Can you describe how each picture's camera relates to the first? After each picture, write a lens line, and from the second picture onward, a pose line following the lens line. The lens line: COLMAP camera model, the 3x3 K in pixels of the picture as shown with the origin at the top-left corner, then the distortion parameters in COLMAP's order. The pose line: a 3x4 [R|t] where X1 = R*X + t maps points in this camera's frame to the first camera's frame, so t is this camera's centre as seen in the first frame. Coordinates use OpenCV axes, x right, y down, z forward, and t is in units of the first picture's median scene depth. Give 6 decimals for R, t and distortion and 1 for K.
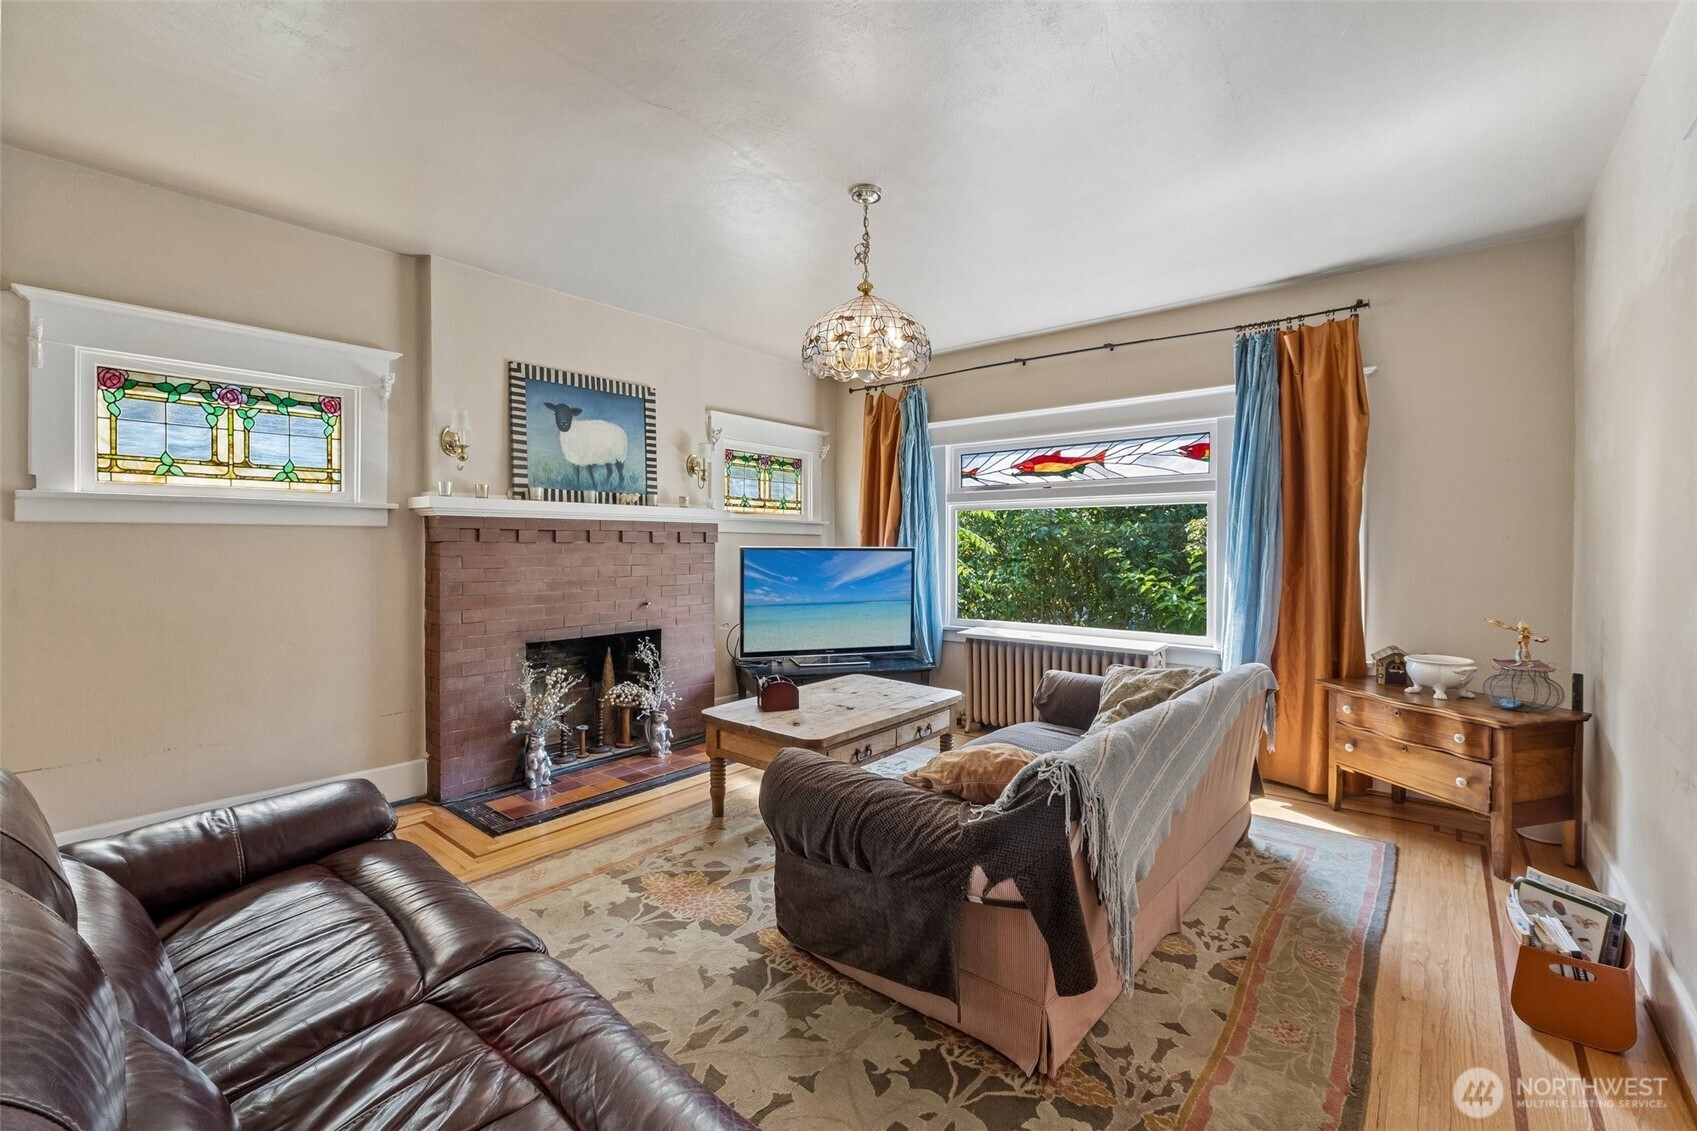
lens RADIAL K [[715.8, 0, 848.5], [0, 715.8, 565.5], [0, 0, 1]] dist [-0.006514, -0.000030]
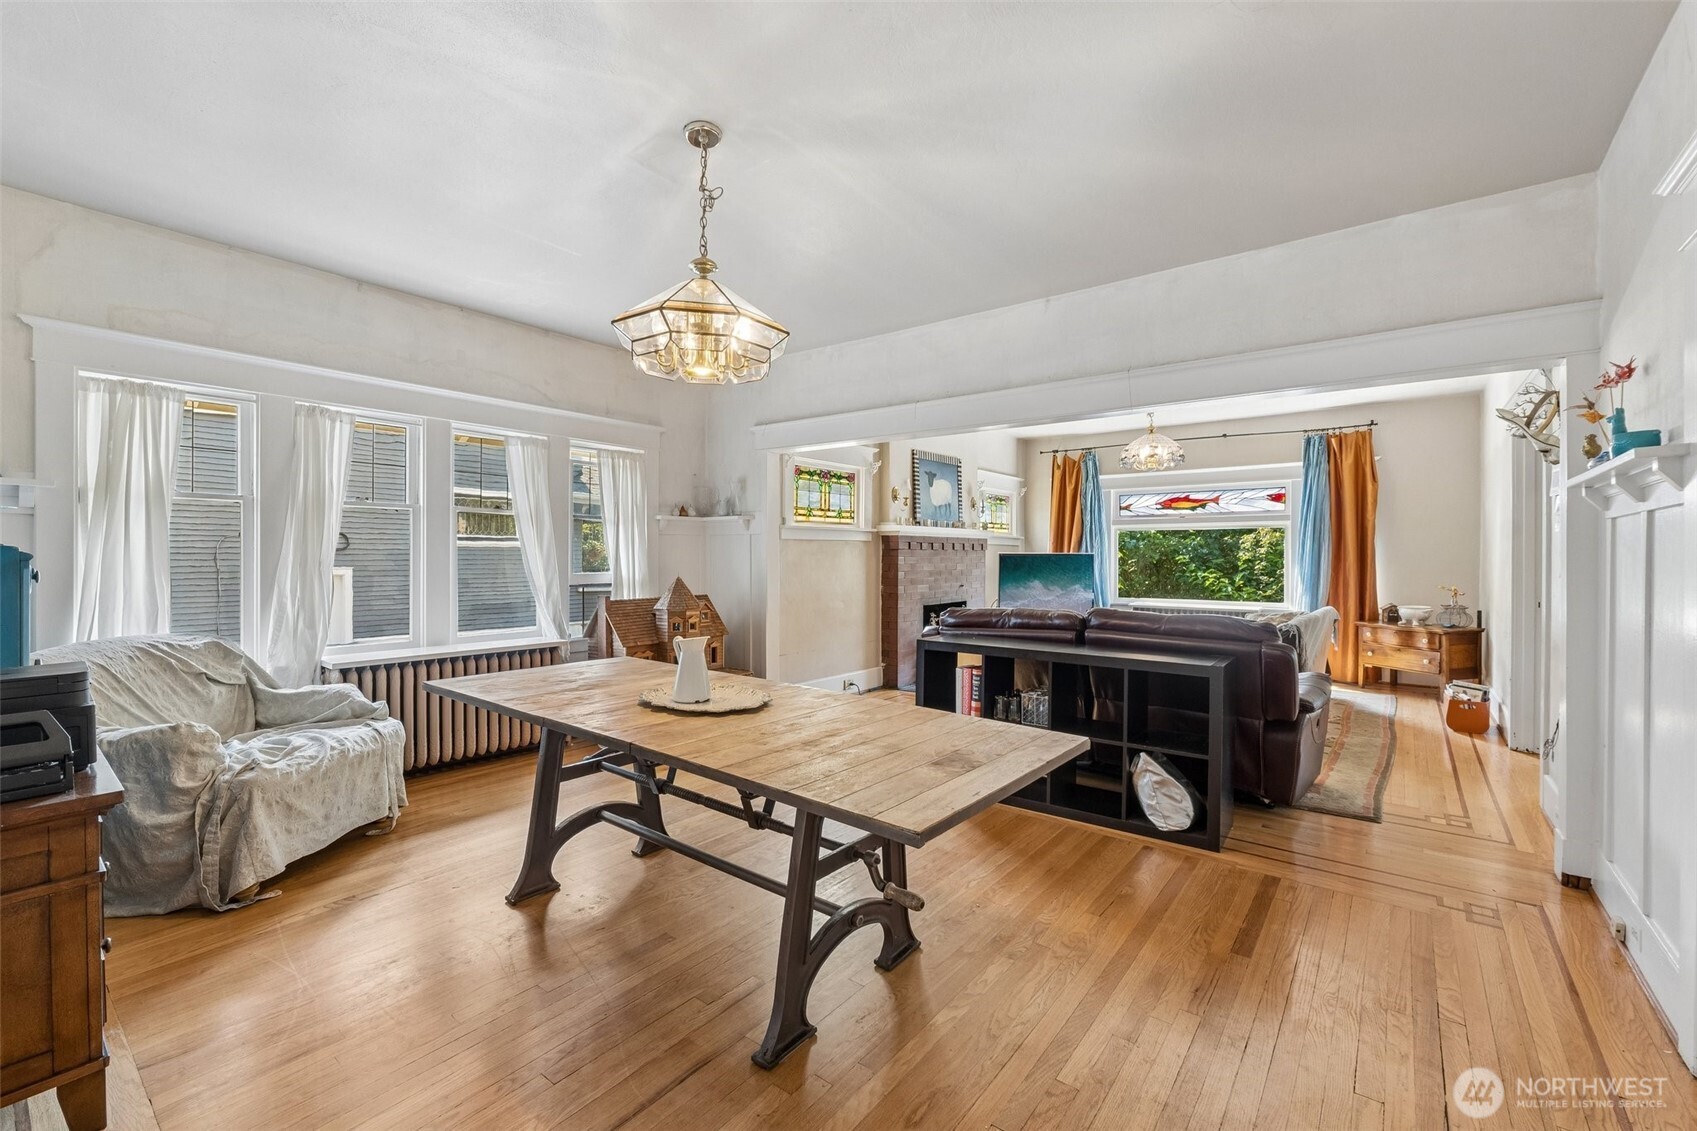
lens RADIAL K [[726.6, 0, 848.8], [0, 726.6, 575.1], [0, 0, 1]] dist [0.000167, 0.000039]
pose [[0.999073, -0.002864, 0.042964, -0.697713], [0.002980, 0.999992, -0.002633, 0.034491], [-0.042956, 0.002759, 0.999073, -0.800291]]
